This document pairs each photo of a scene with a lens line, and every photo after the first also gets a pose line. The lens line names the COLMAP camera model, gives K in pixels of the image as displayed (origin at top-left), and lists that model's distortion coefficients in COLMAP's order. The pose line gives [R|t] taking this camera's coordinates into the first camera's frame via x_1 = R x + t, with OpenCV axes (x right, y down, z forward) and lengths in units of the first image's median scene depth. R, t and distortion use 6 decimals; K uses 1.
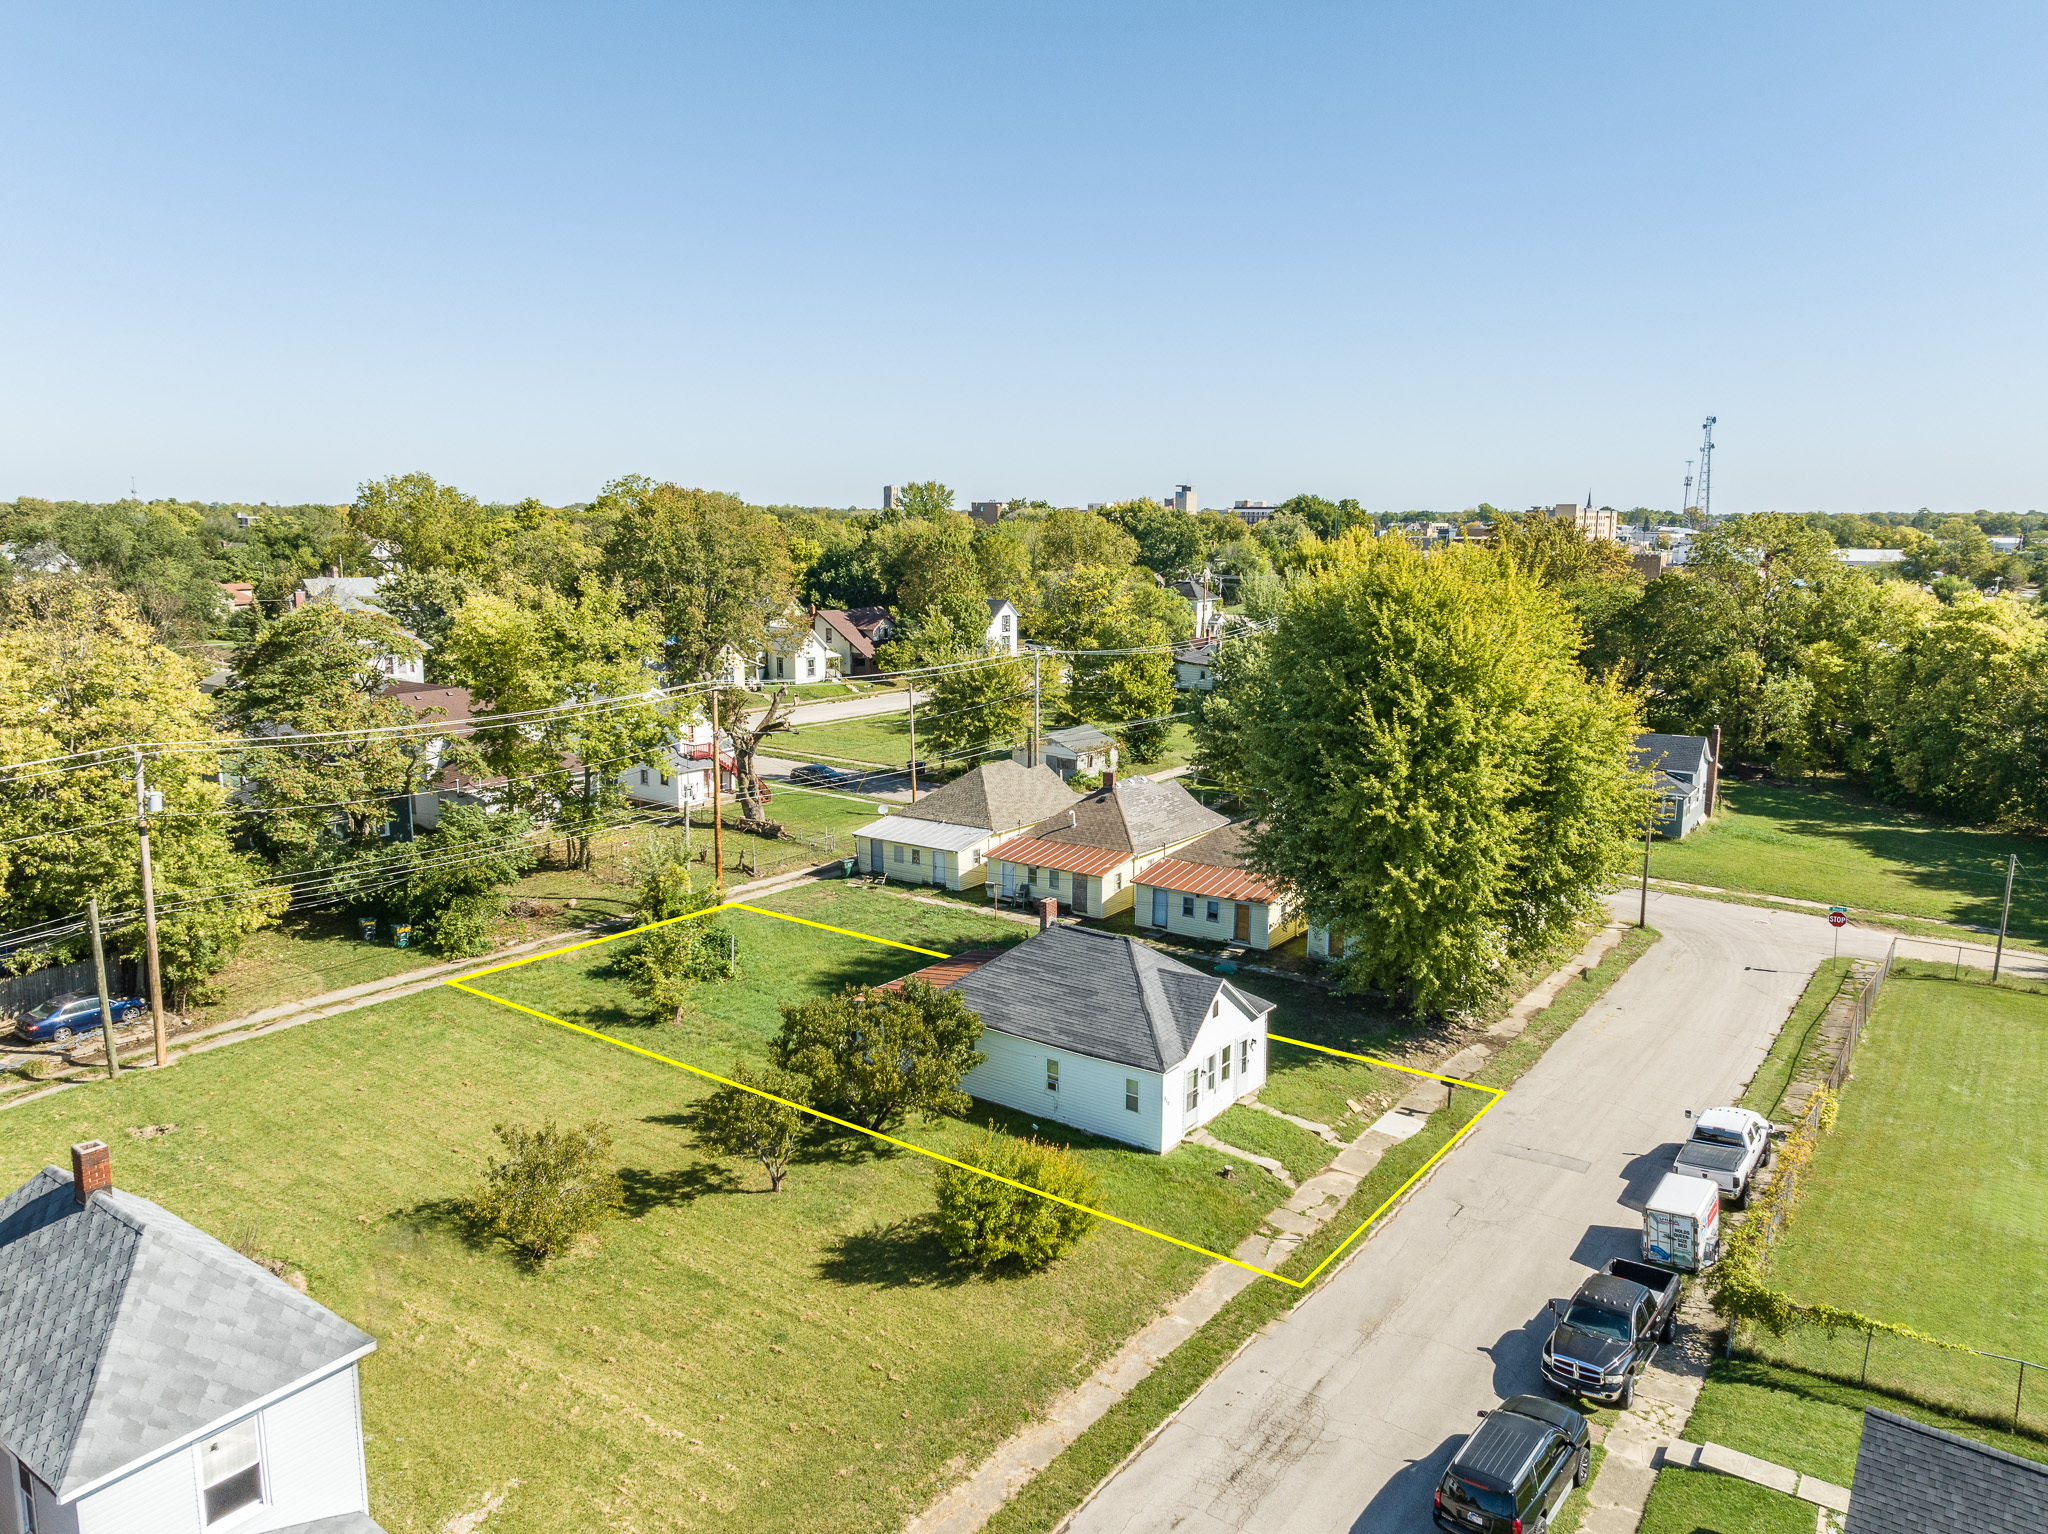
lens RADIAL K [[1428.2, 0, 1029.5], [0, 1428.2, 765.5], [0, 0, 1]] dist [0.004347, 0.006629]
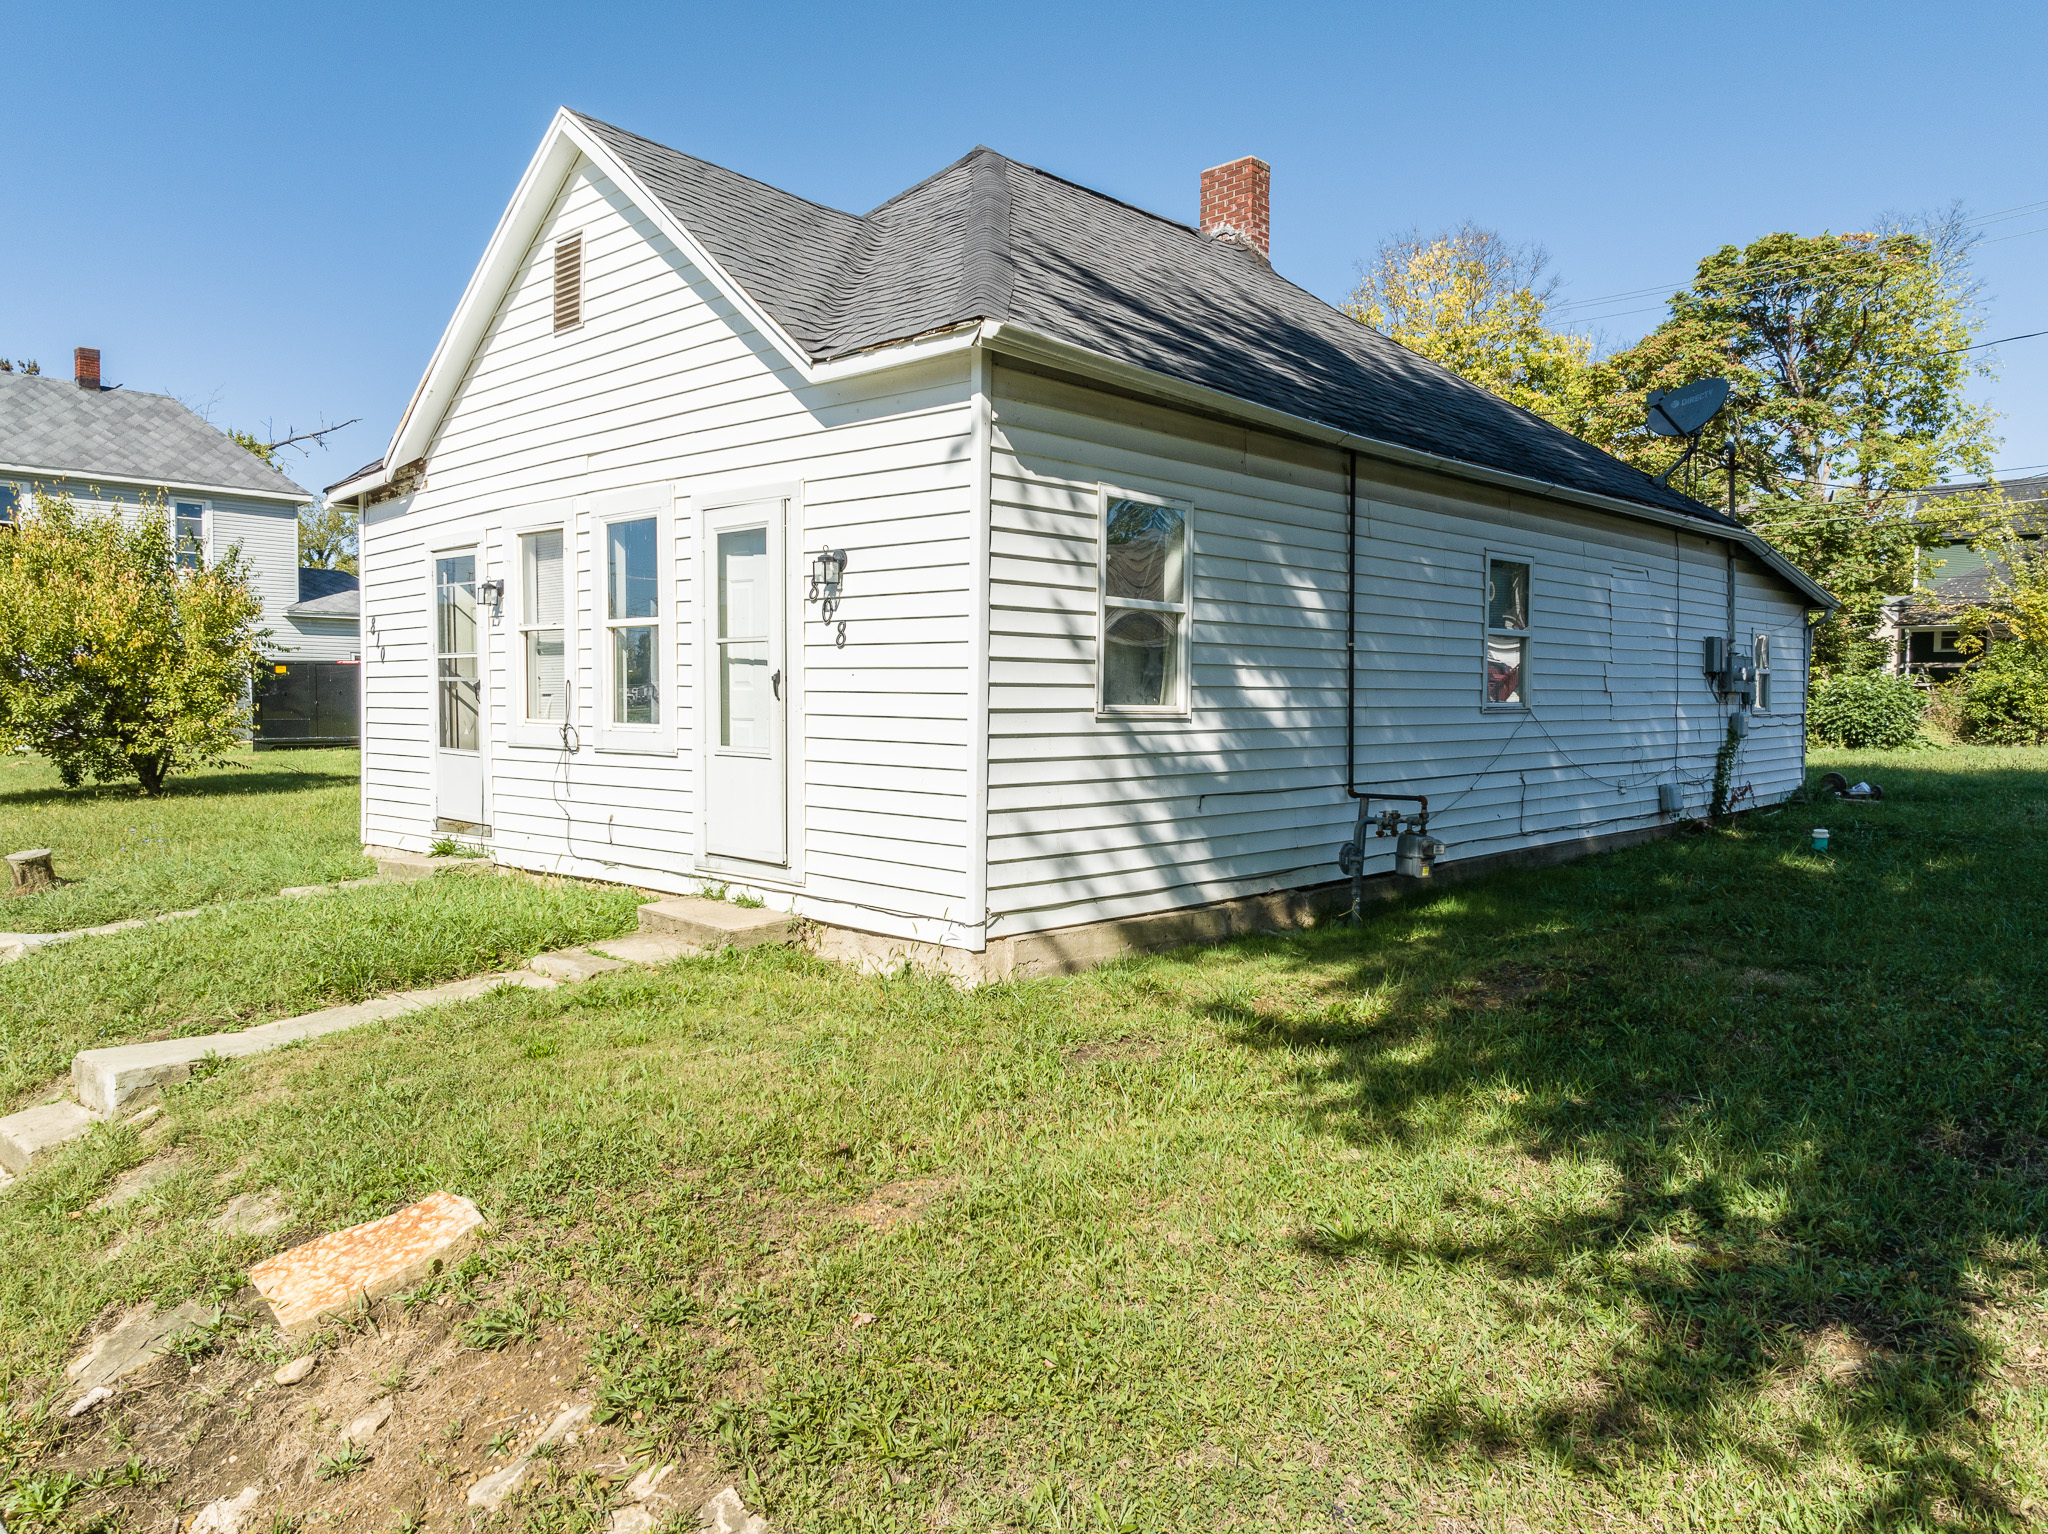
lens RADIAL K [[1428.2, 0, 1025.5], [0, 1428.2, 767.7], [0, 0, 1]] dist [0.004347, 0.006629]
pose [[-0.128344, 0.037847, -0.991007, 0.313939], [-0.184266, 0.980961, 0.061327, 0.210553], [0.974461, 0.190480, -0.118927, 1.089419]]
